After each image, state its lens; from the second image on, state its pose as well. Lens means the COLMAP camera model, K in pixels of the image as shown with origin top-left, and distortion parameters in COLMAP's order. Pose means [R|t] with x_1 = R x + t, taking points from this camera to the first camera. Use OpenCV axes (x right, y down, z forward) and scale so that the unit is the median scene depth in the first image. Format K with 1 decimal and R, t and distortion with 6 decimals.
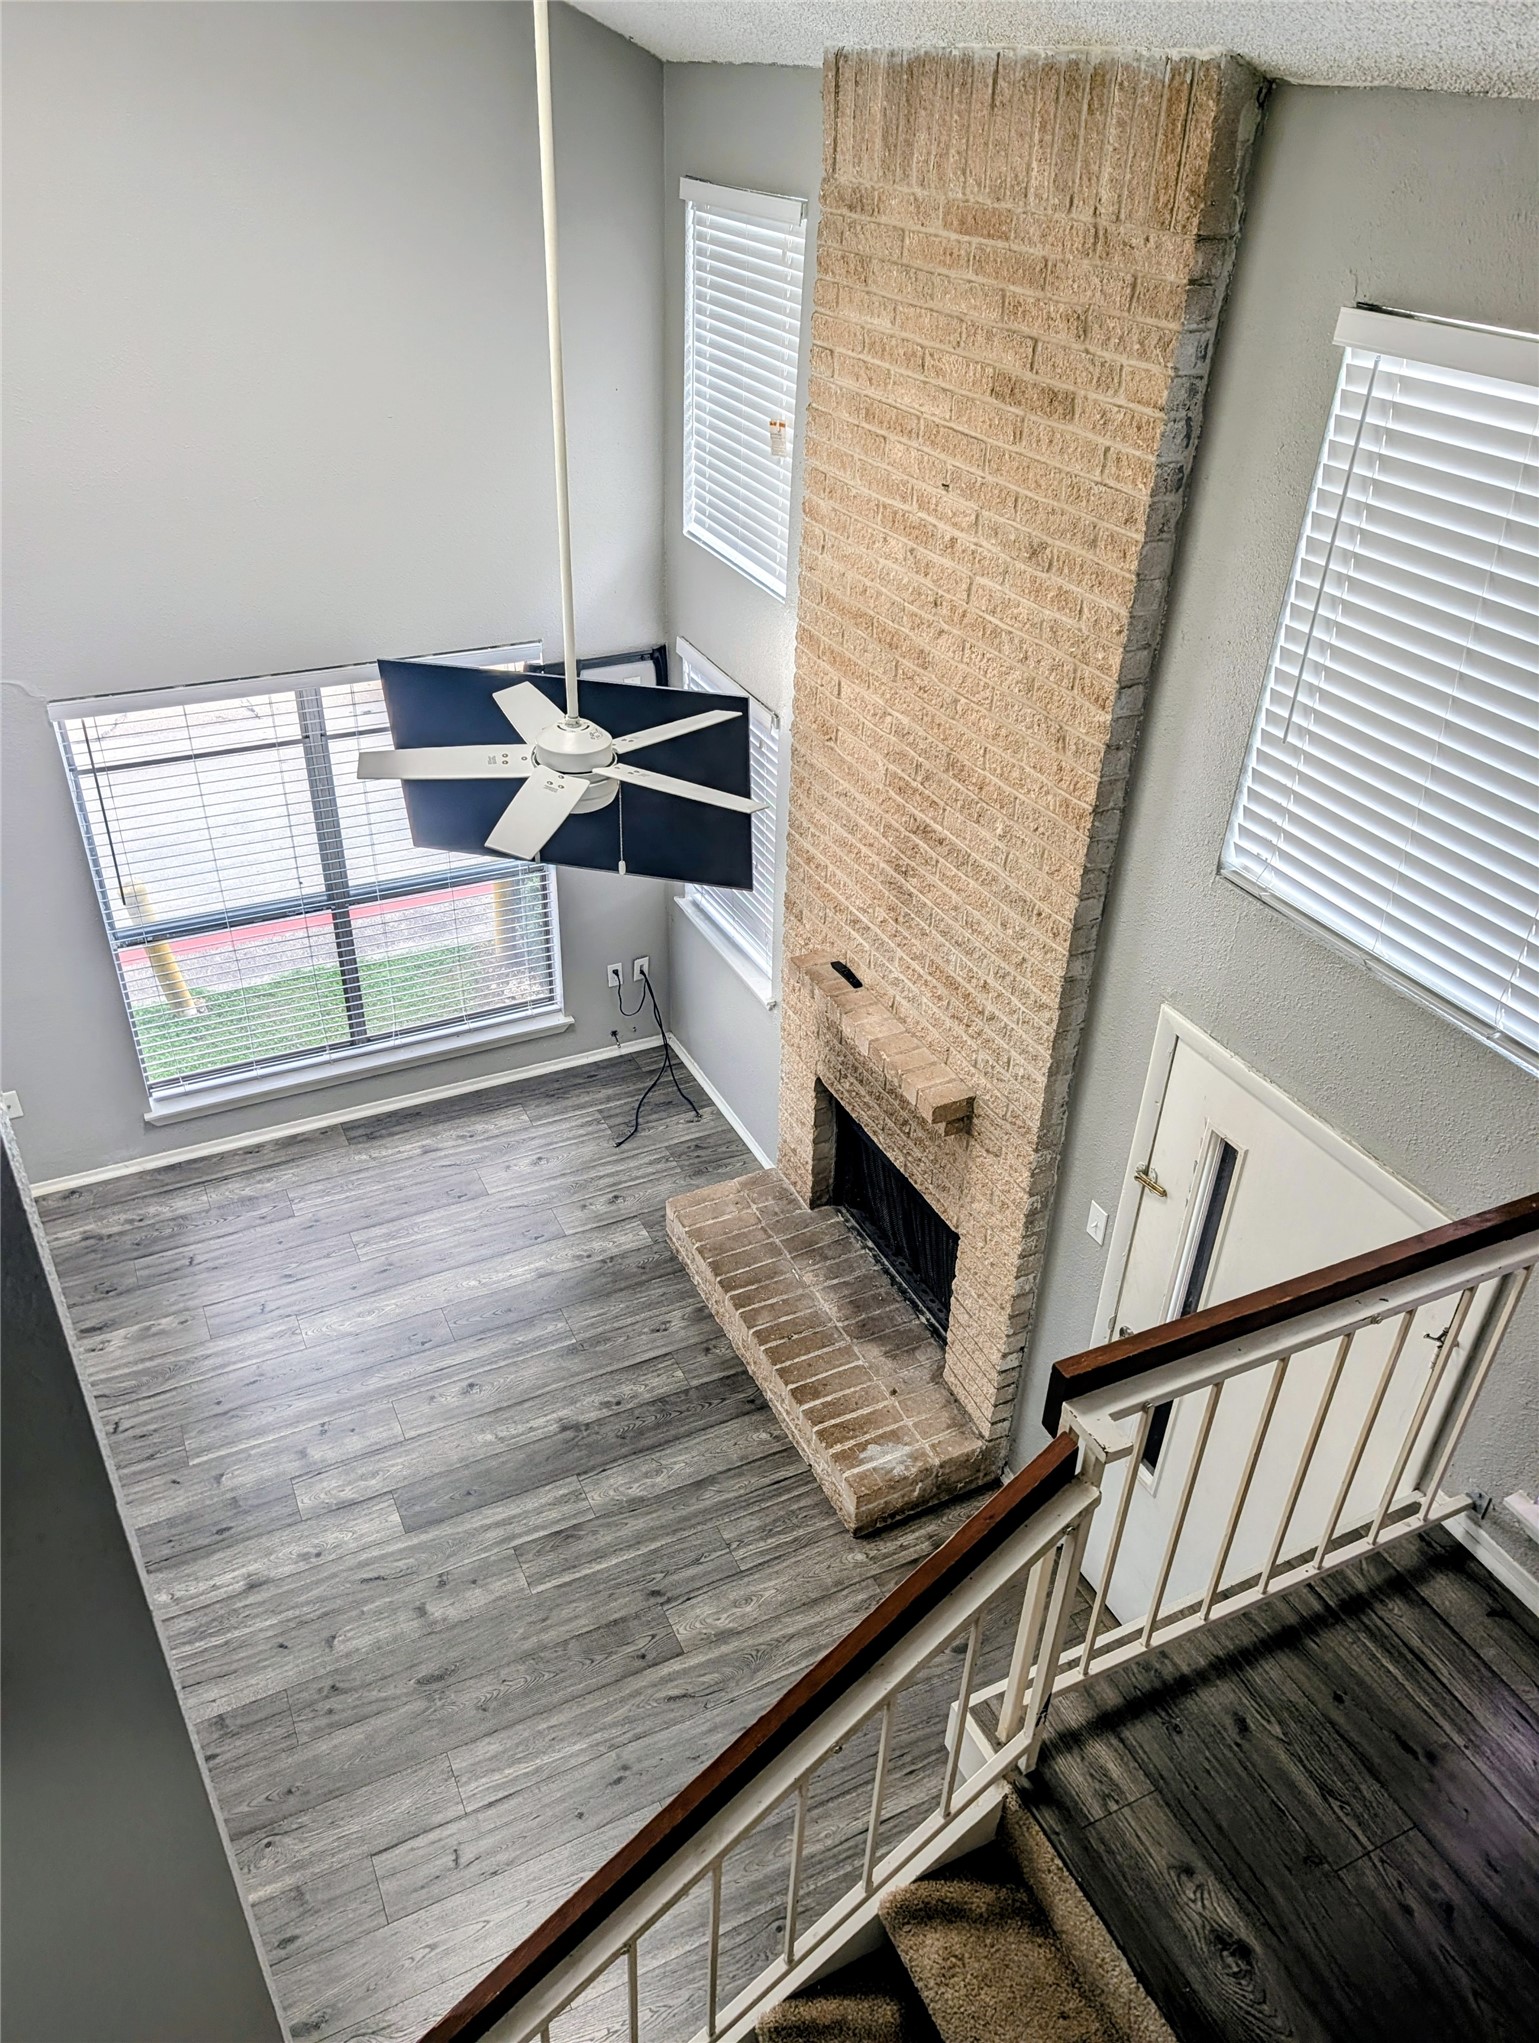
lens RADIAL K [[1505.3, 0, 748.4], [0, 1505.3, 1017.9], [0, 0, 1]] dist [0.022138, -0.010230]
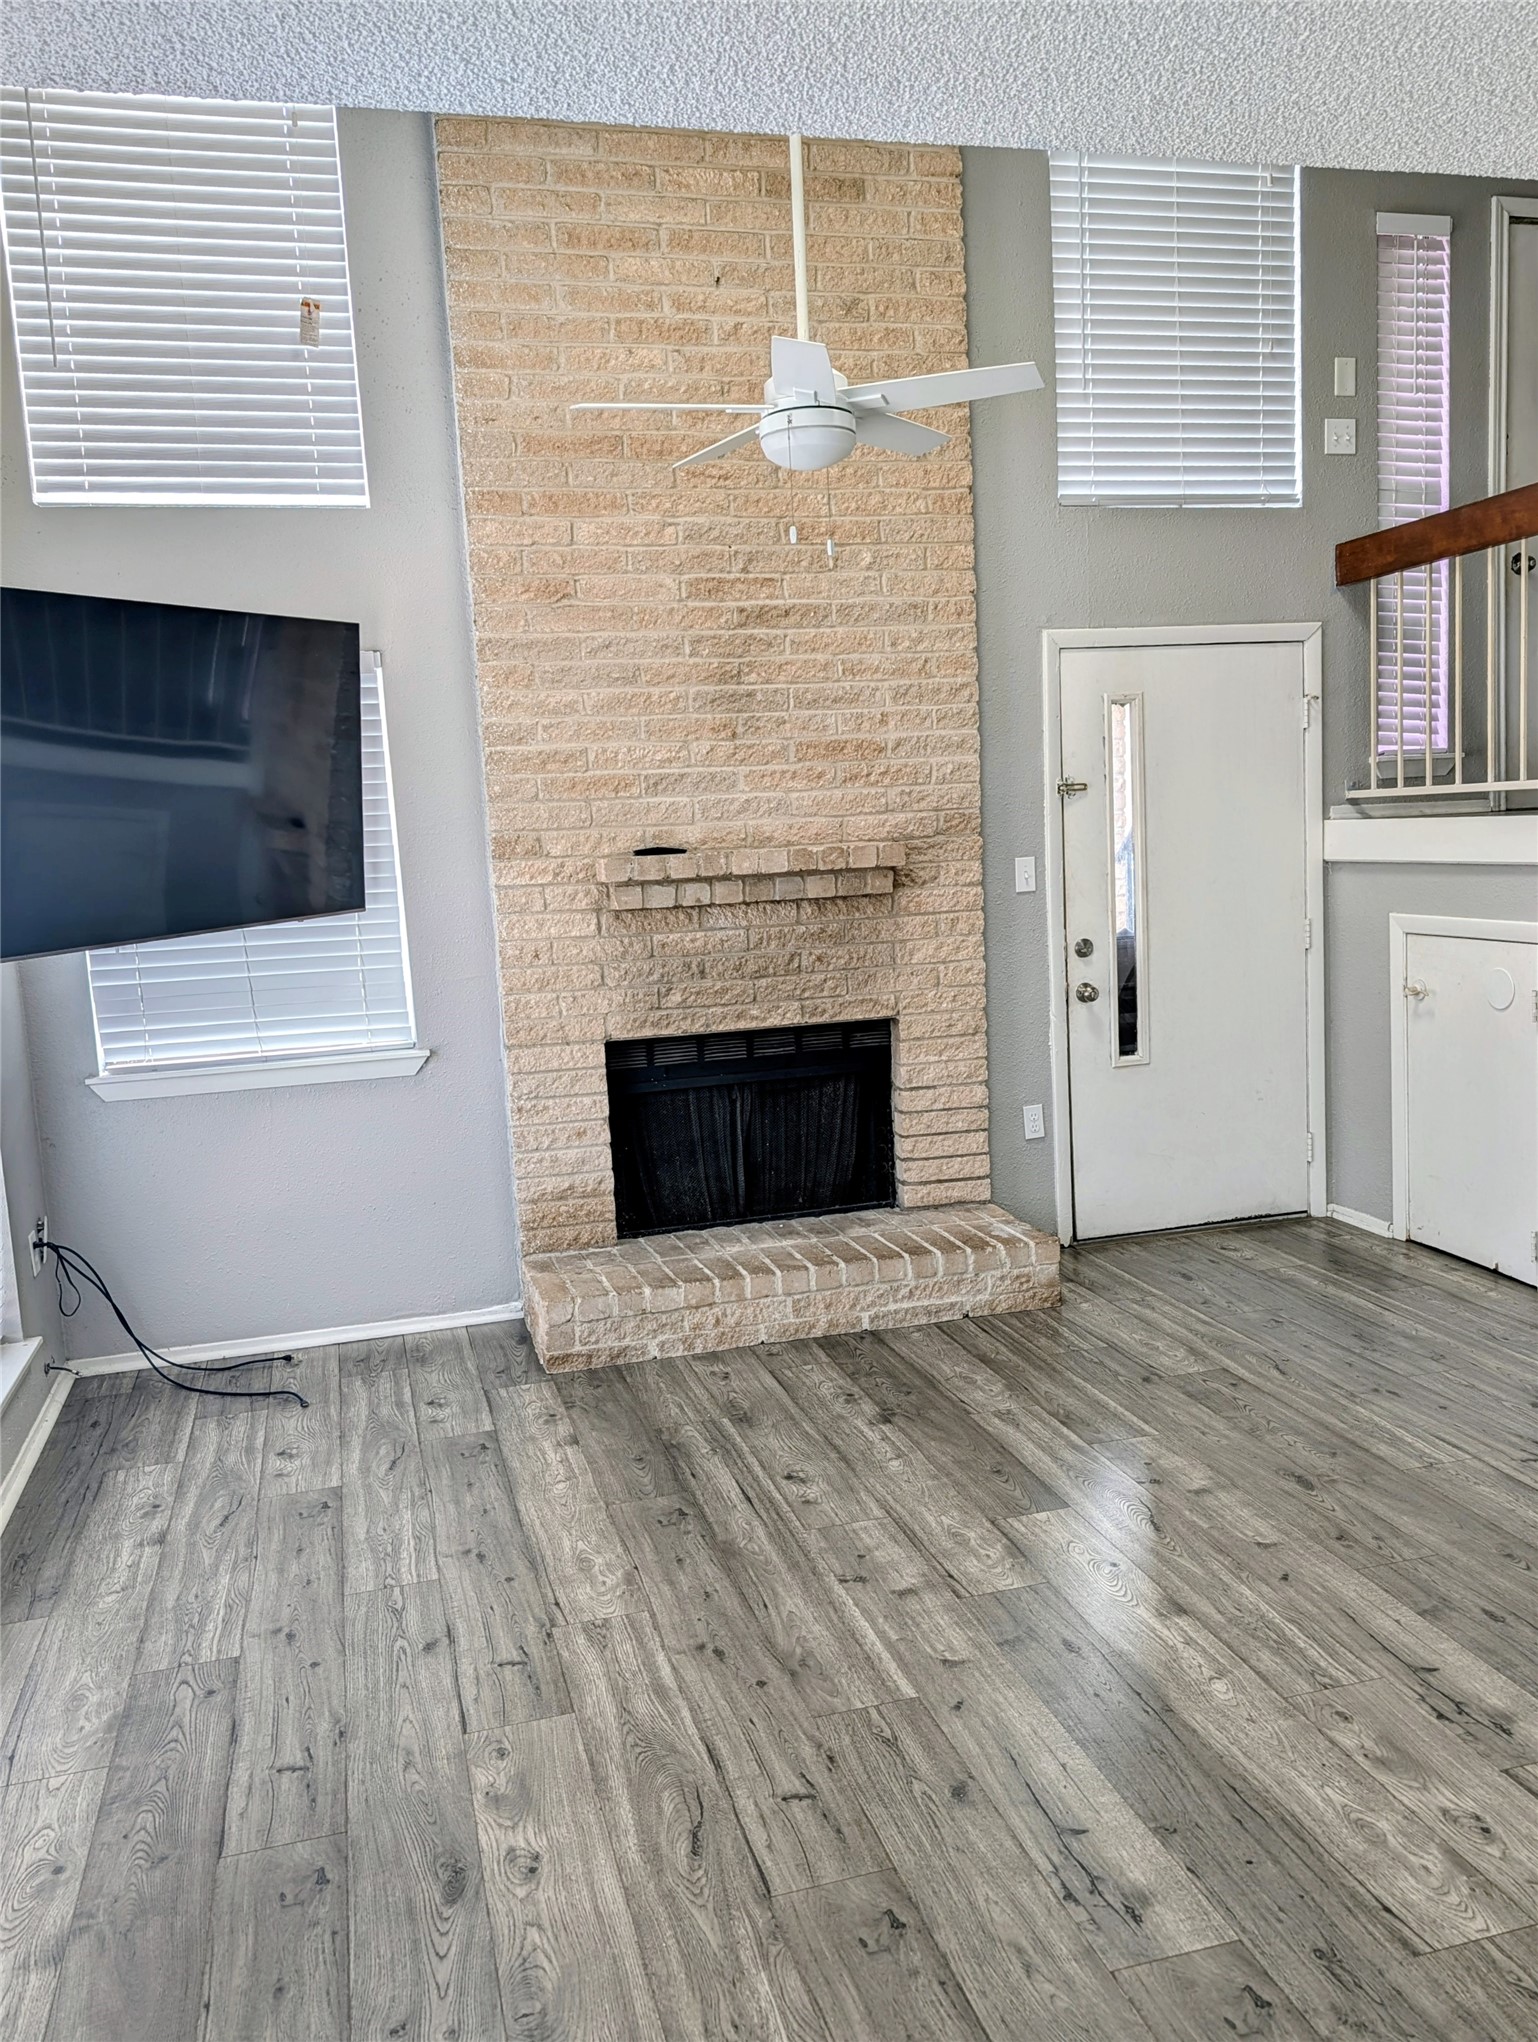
lens RADIAL K [[1584.4, 0, 777.8], [0, 1584.4, 1030.1], [0, 0, 1]] dist [0.094219, -0.222649]
pose [[0.166590, -0.148684, 0.974752, -0.931322], [0.588569, 0.808129, 0.022678, 0.083518], [-0.791097, 0.569931, 0.222137, 0.854479]]
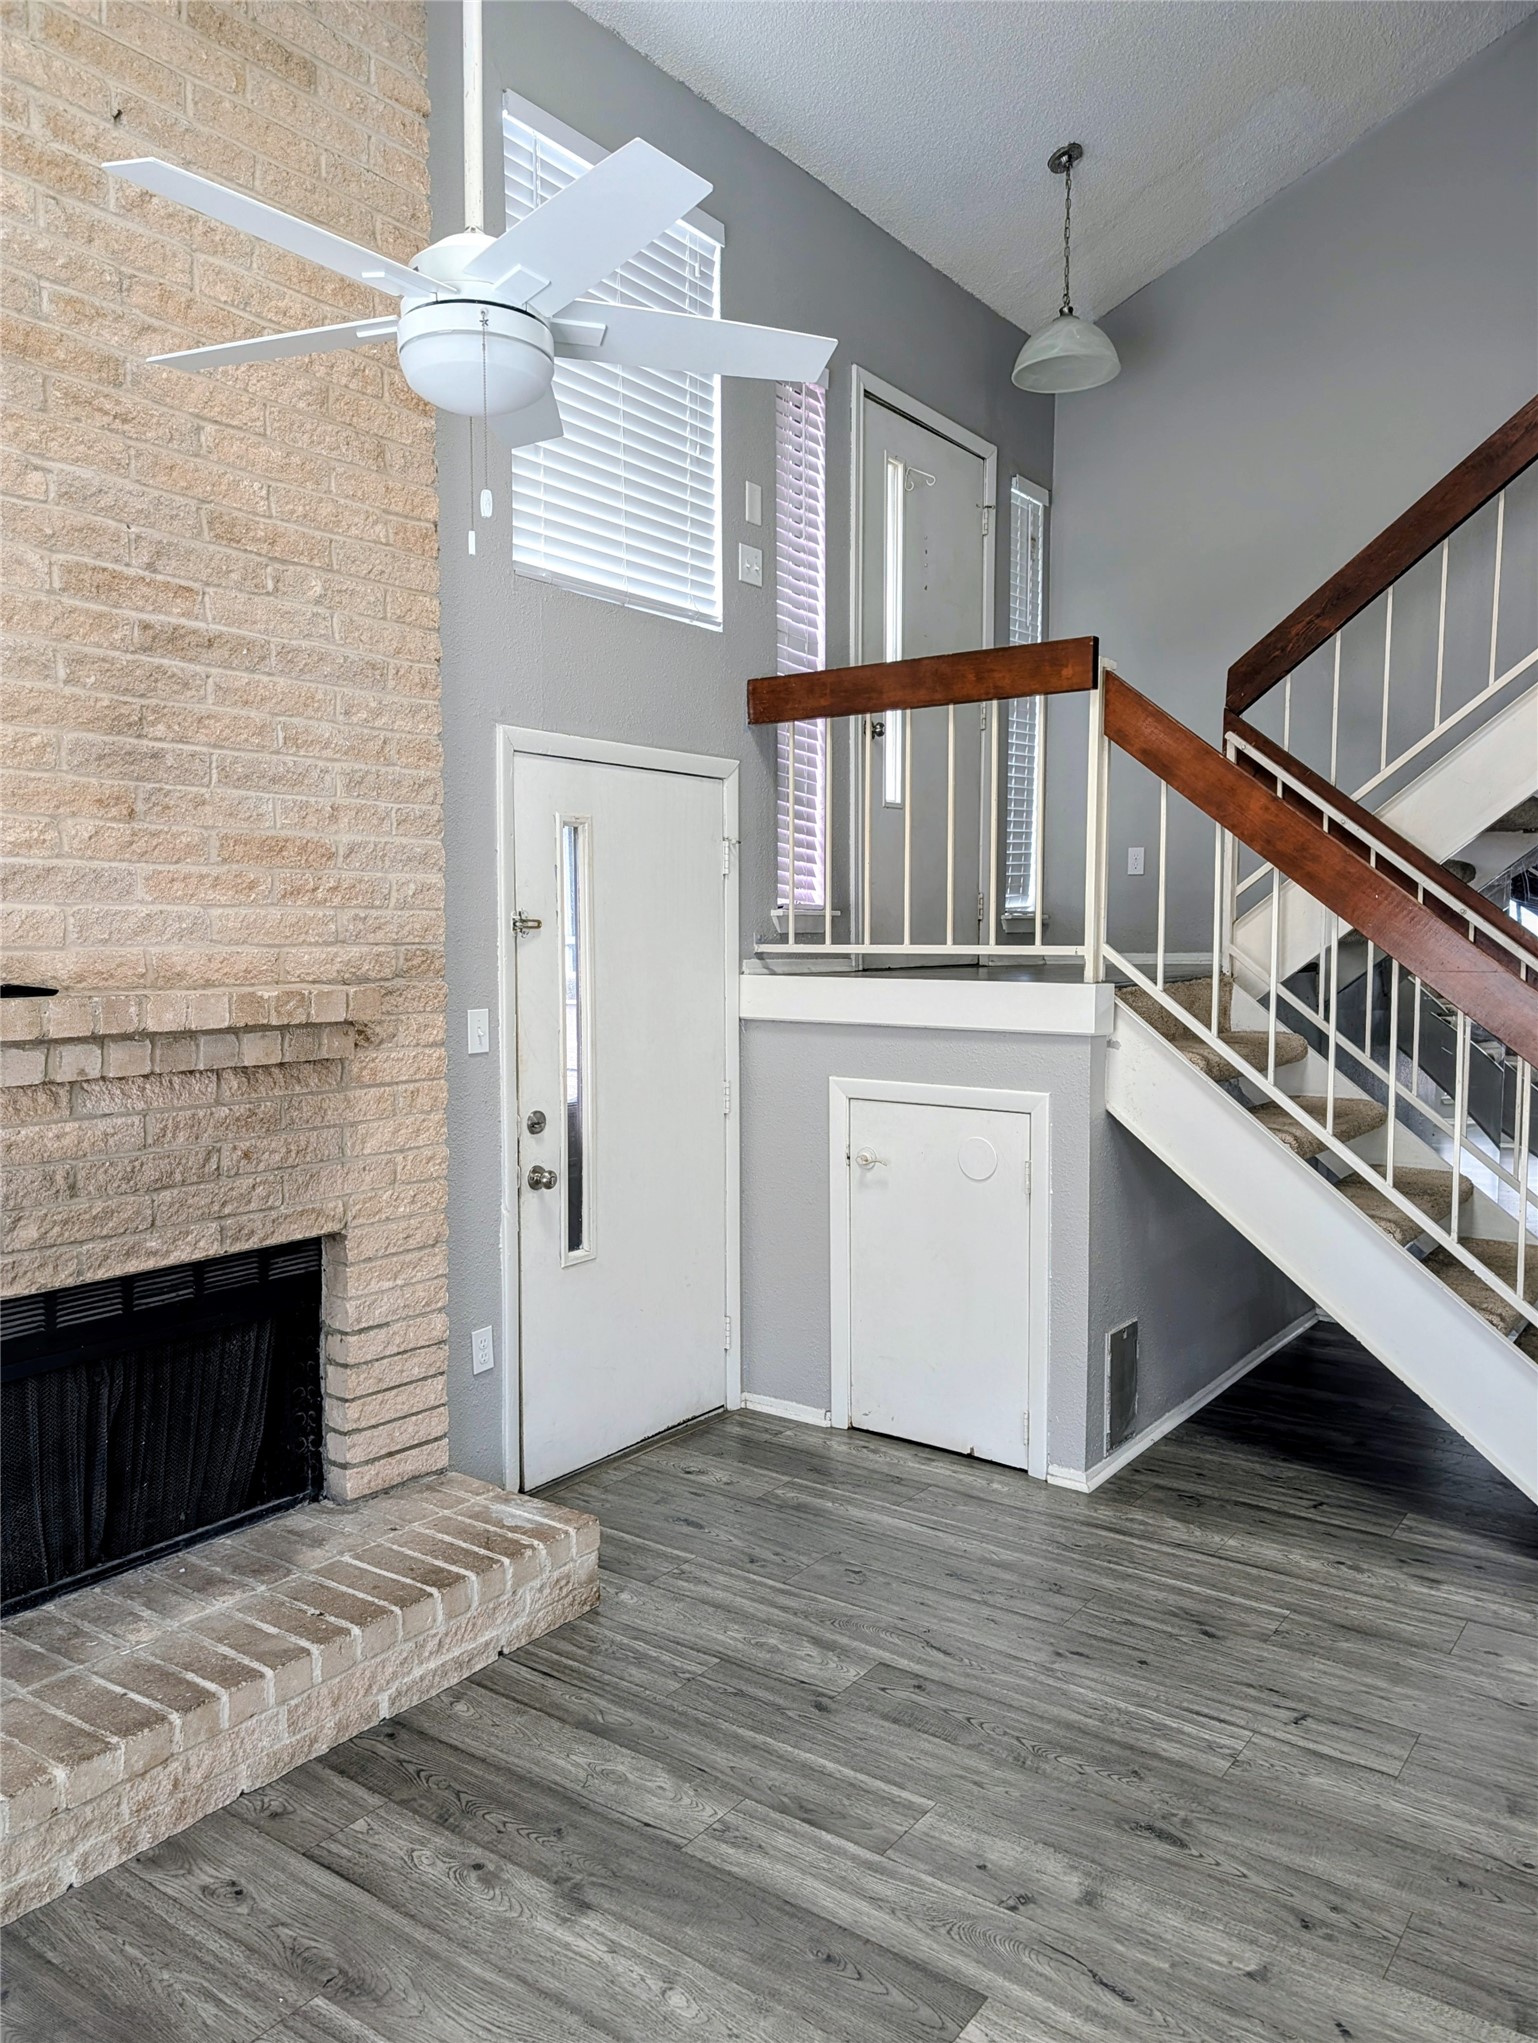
lens RADIAL K [[1483.7, 0, 772.4], [0, 1483.7, 1040.1], [0, 0, 1]] dist [0.024273, -0.011409]
pose [[-0.485485, -0.082494, 0.870344, -0.577983], [0.474336, 0.811409, 0.341497, -0.073743], [-0.734377, 0.578627, -0.354797, 1.075613]]
